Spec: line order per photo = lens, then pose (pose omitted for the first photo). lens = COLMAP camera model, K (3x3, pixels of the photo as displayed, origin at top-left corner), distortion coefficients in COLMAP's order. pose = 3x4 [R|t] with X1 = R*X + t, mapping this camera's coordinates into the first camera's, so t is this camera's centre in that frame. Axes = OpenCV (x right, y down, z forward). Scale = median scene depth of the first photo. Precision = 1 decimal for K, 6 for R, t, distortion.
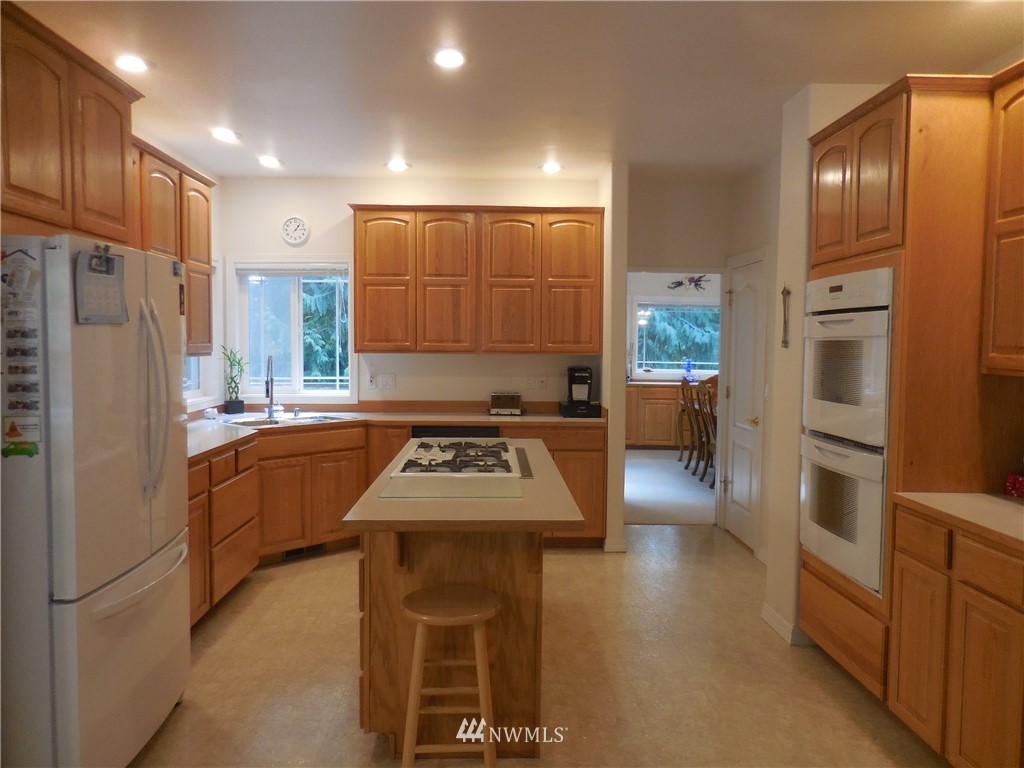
lens RADIAL K [[777.0, 0, 517.7], [0, 777.0, 376.2], [0, 0, 1]] dist [-0.003950, 0.033040]
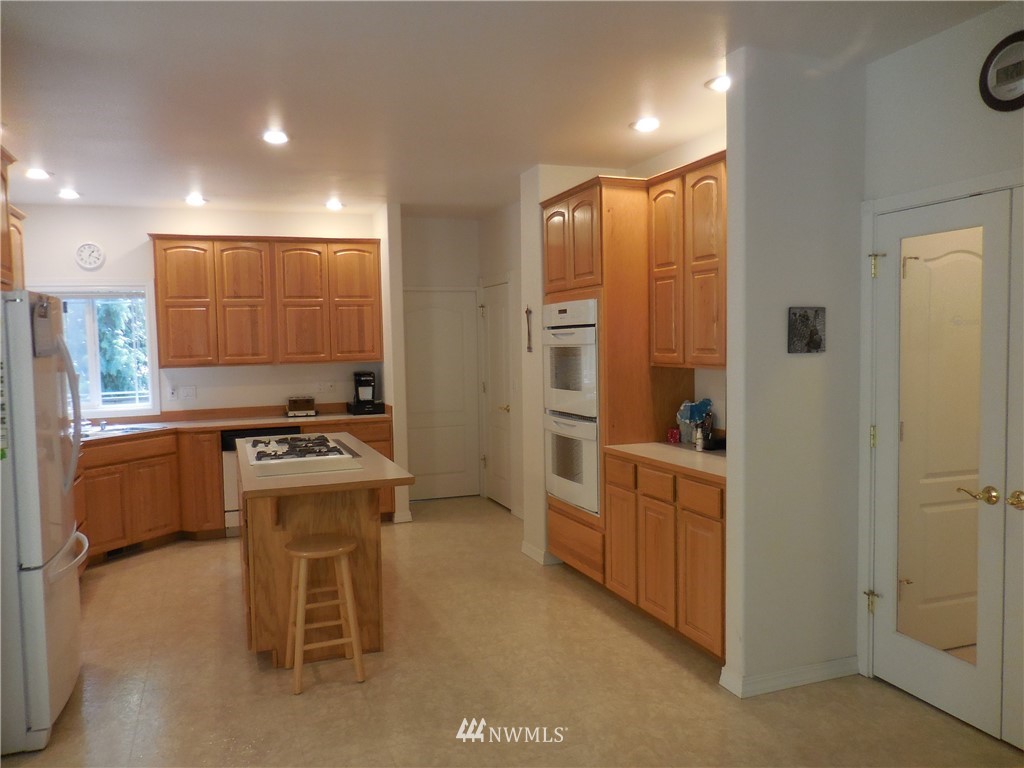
lens RADIAL K [[777.0, 0, 517.7], [0, 777.0, 376.2], [0, 0, 1]] dist [-0.003950, 0.033040]
pose [[0.944146, -0.044648, 0.326489, -0.094996], [0.045167, 0.998961, 0.005993, -0.002546], [-0.326417, 0.009088, 0.945182, -0.219068]]
